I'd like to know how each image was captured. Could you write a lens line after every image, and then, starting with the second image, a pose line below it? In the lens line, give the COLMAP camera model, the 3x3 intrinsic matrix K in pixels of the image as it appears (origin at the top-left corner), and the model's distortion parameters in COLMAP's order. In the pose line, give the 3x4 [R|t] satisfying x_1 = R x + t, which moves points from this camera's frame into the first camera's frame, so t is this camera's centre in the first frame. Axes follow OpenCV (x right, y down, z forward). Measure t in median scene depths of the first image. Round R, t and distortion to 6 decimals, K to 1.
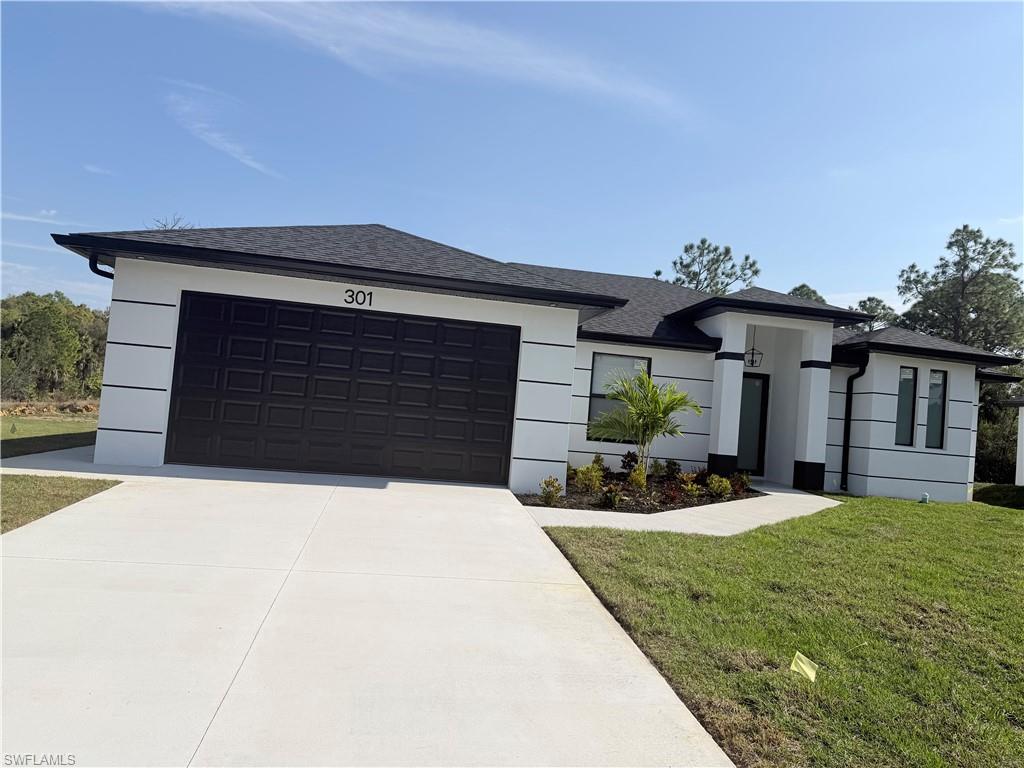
lens RADIAL K [[715.7, 0, 522.9], [0, 715.7, 375.7], [0, 0, 1]] dist [0.078419, -0.100533]
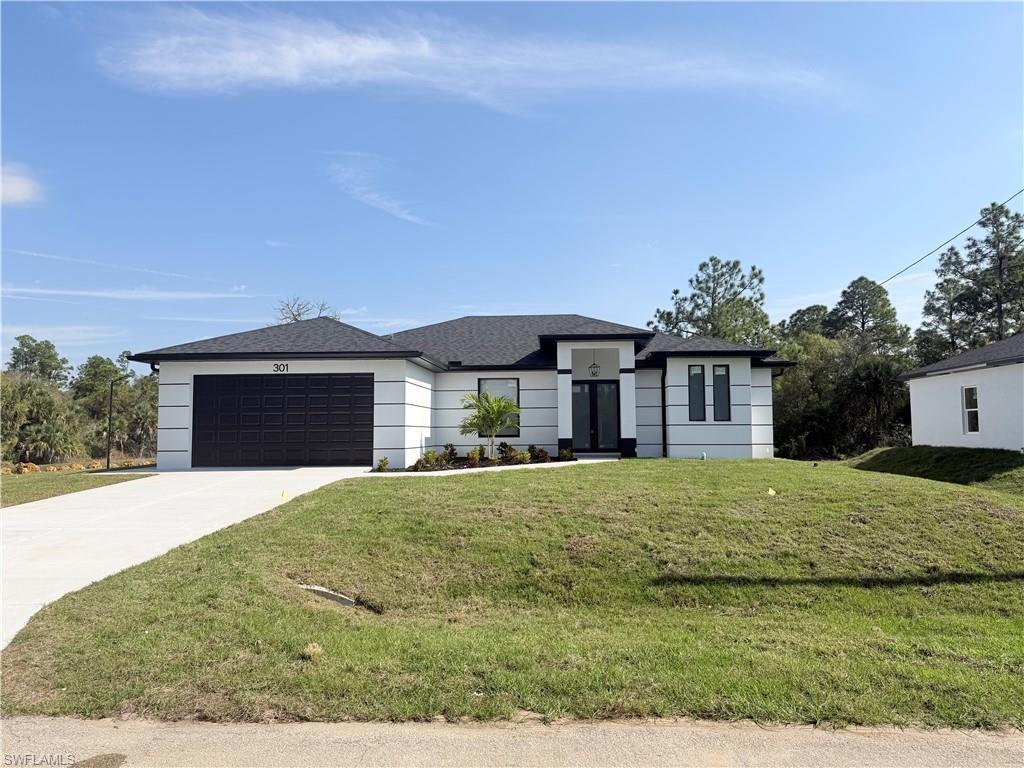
lens RADIAL K [[715.7, 0, 522.9], [0, 715.7, 375.7], [0, 0, 1]] dist [0.078419, -0.100533]
pose [[0.970596, -0.108428, -0.214909, 0.505329], [0.101631, 0.993916, -0.042462, 0.033726], [0.218206, 0.019373, 0.975711, -0.431505]]
